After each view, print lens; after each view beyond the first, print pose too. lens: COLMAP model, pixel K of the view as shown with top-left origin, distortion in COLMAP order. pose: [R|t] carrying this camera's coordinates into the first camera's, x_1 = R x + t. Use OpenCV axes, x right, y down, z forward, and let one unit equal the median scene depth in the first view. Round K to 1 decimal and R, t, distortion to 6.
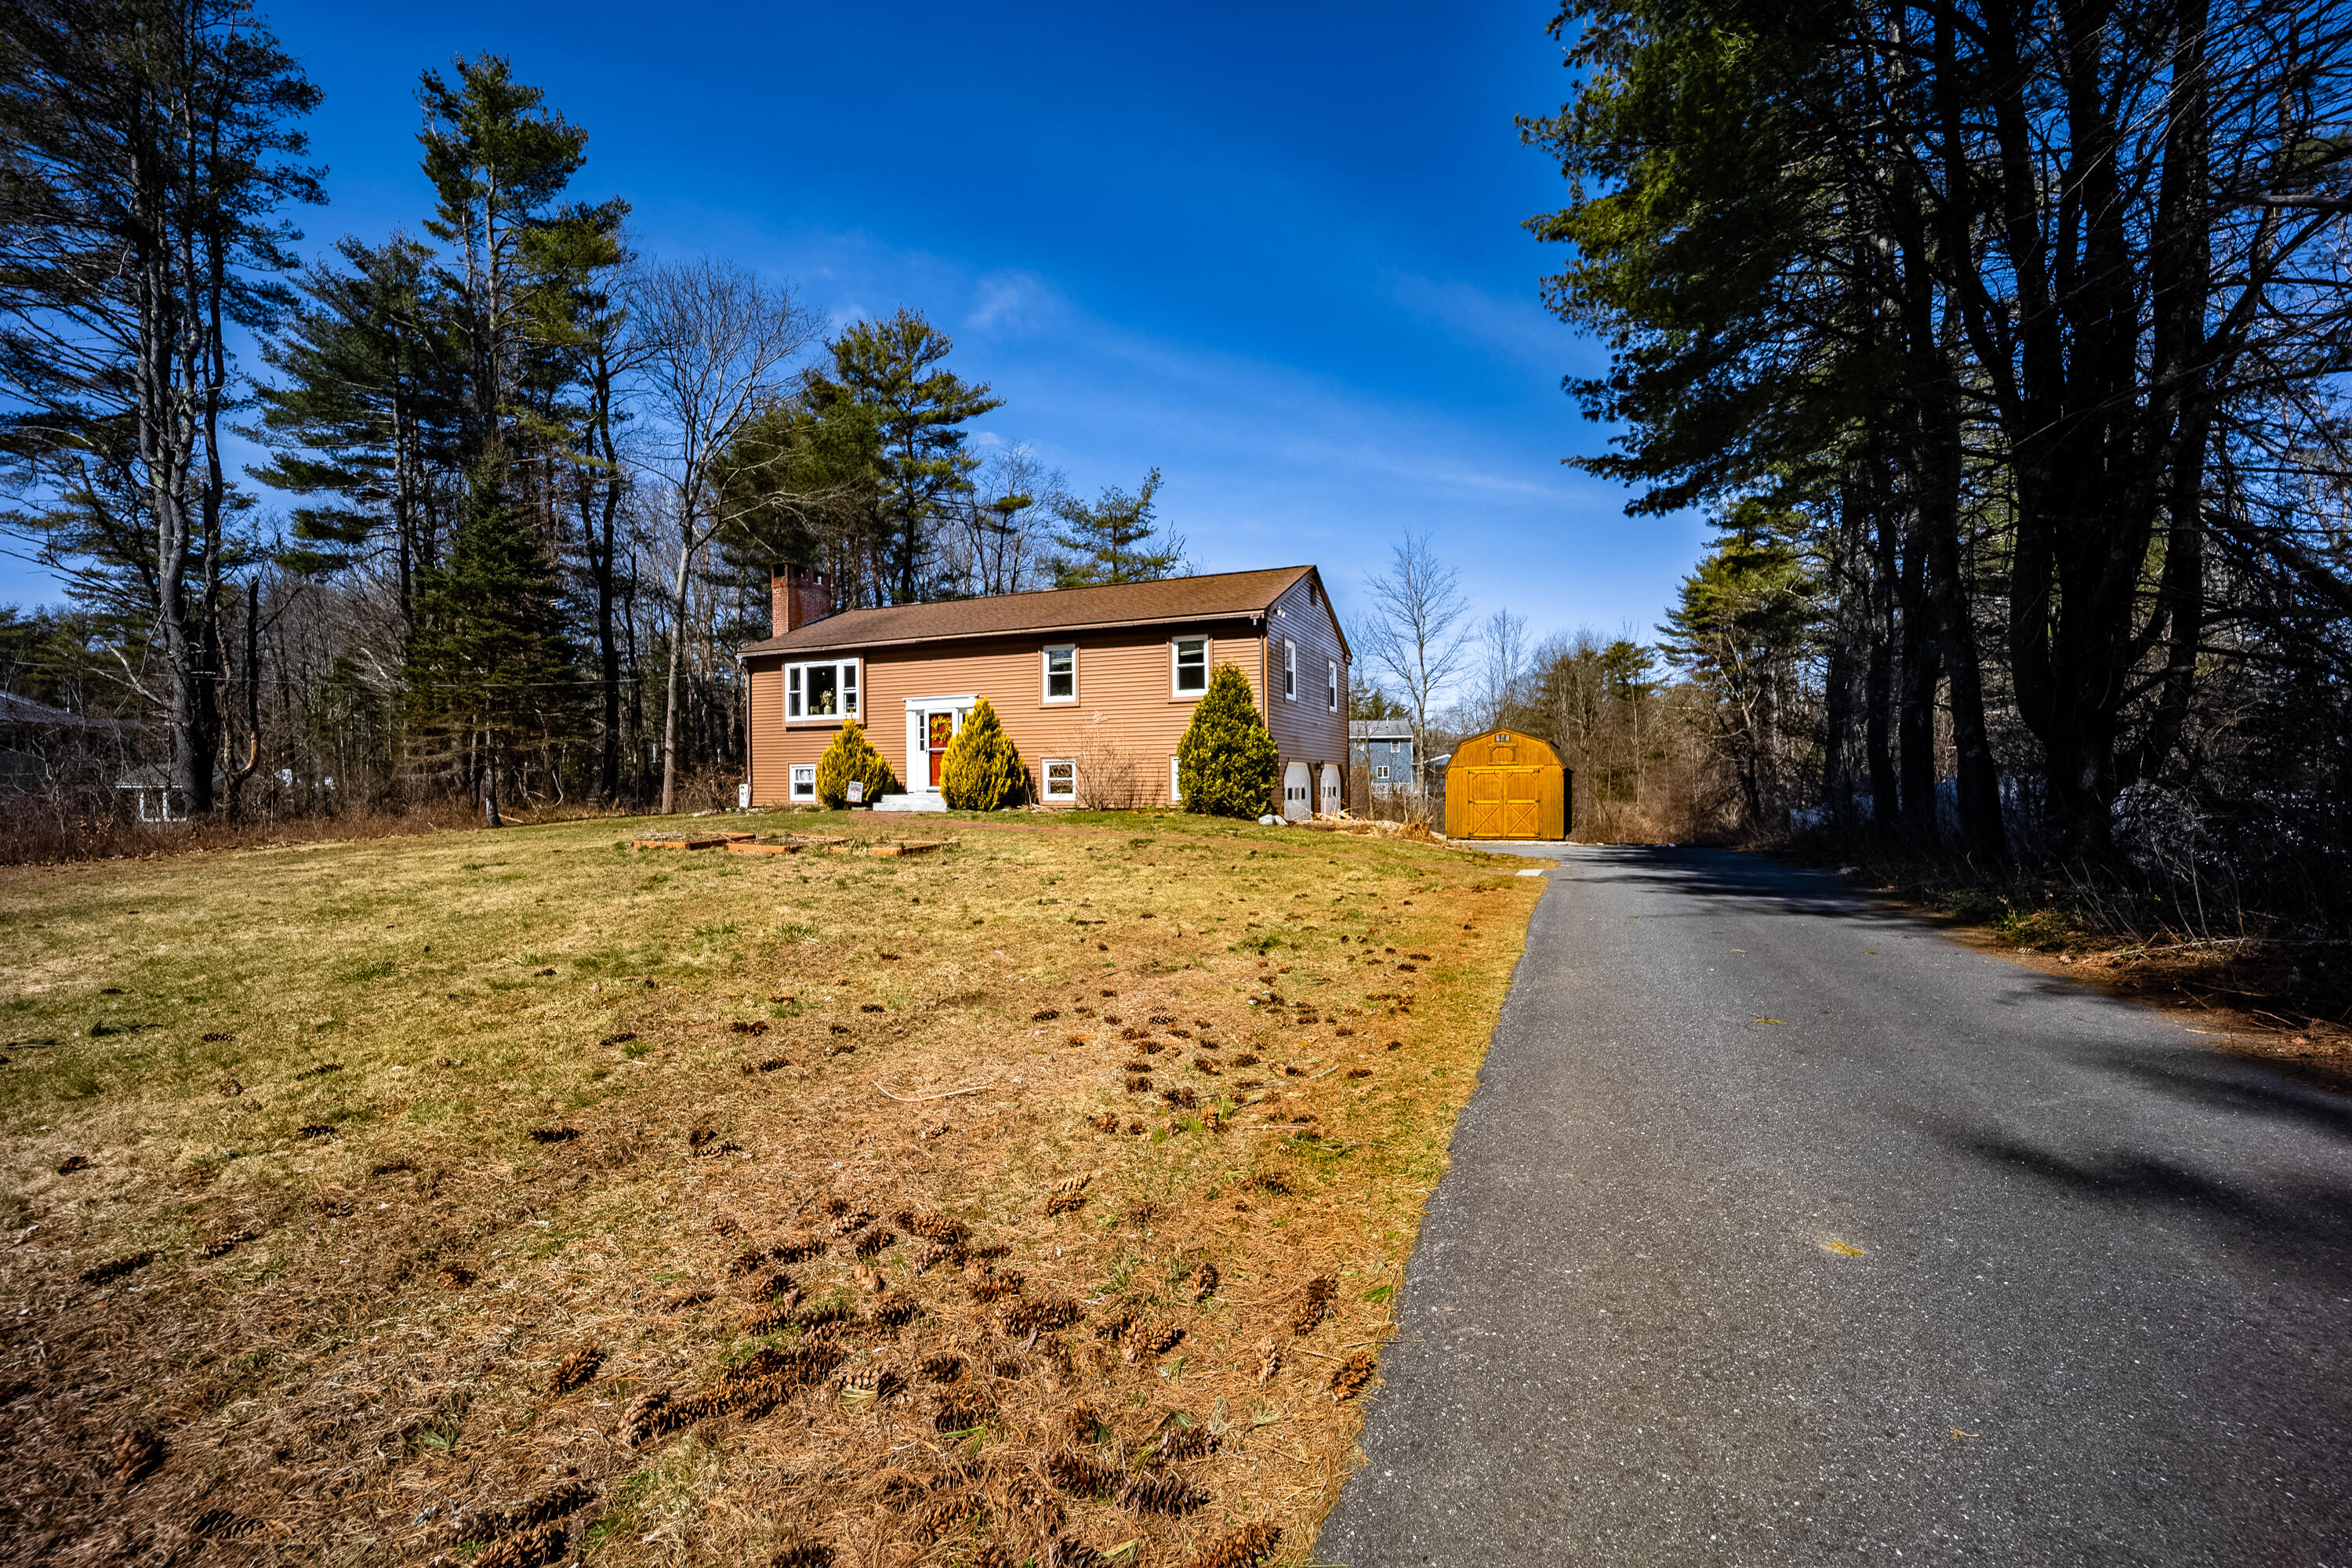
lens RADIAL K [[959.5, 0, 1176.0], [0, 959.5, 784.0], [0, 0, 1]] dist [-0.021633, -0.000337]
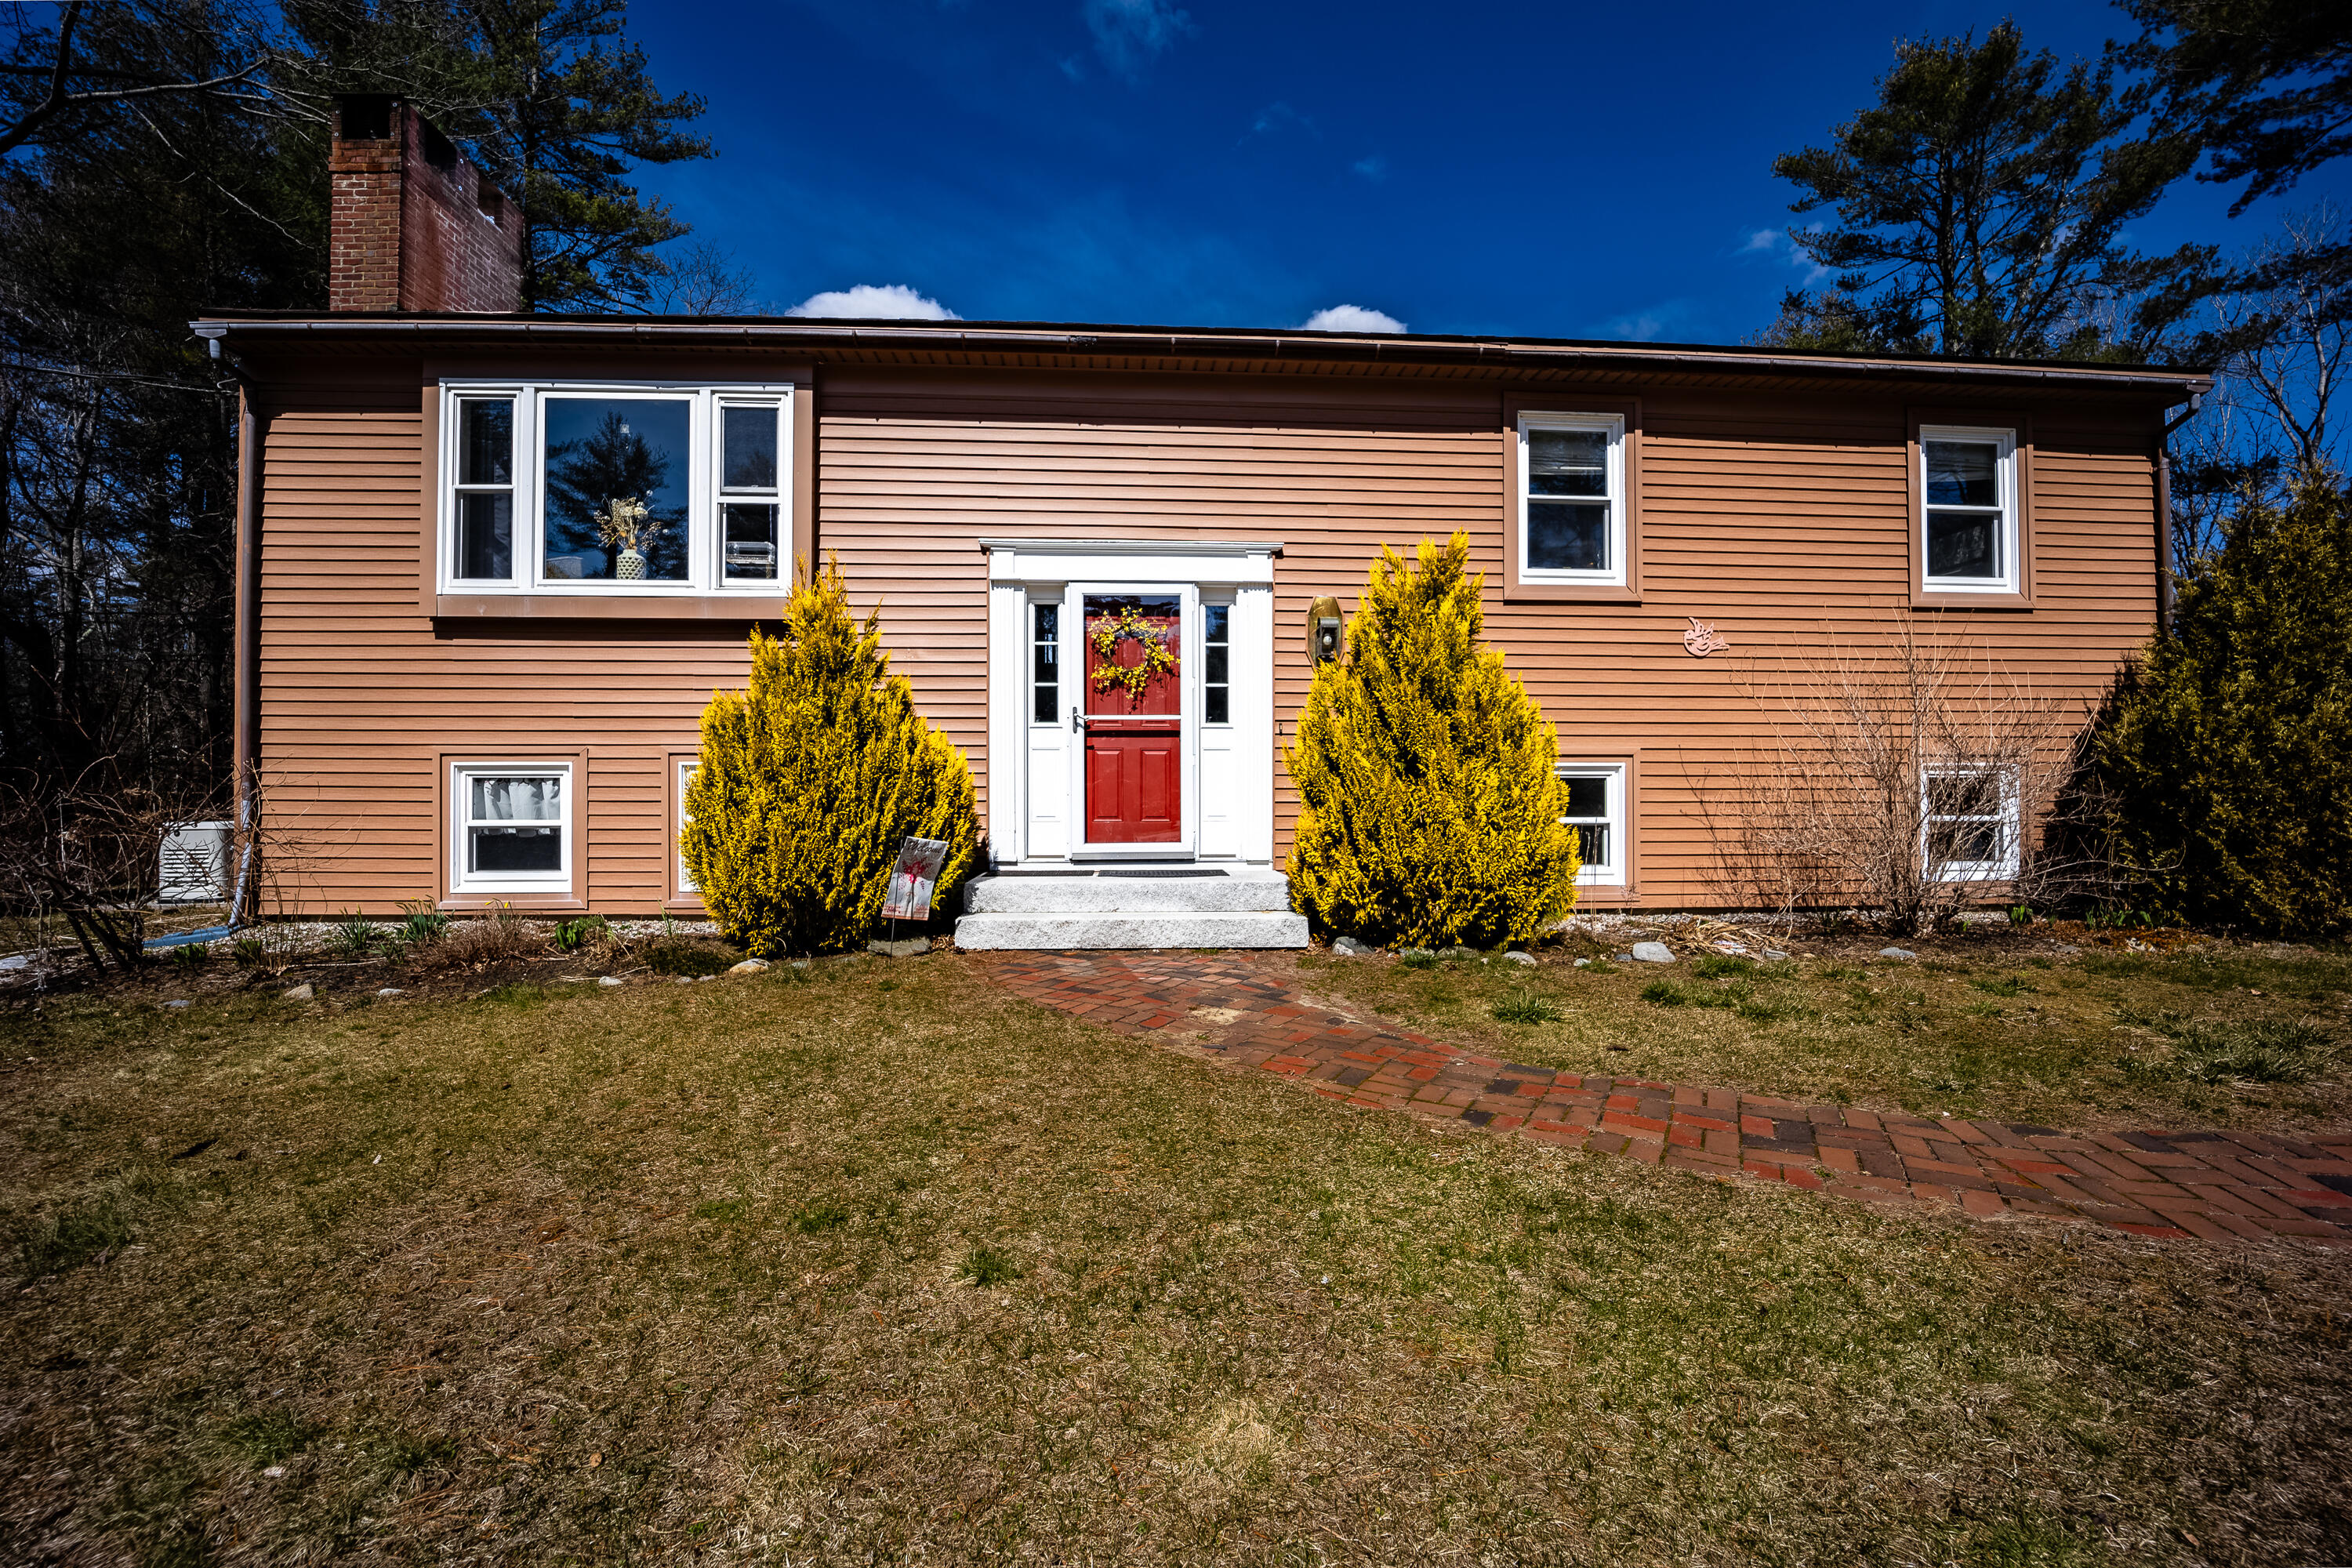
lens RADIAL K [[959.5, 0, 1176.0], [0, 959.5, 784.0], [0, 0, 1]] dist [-0.021633, -0.000337]
pose [[0.897545, 0.012588, 0.440742, -0.352433], [-0.006694, 0.999866, -0.014925, -0.011094], [-0.440871, 0.010445, 0.897510, 0.701760]]
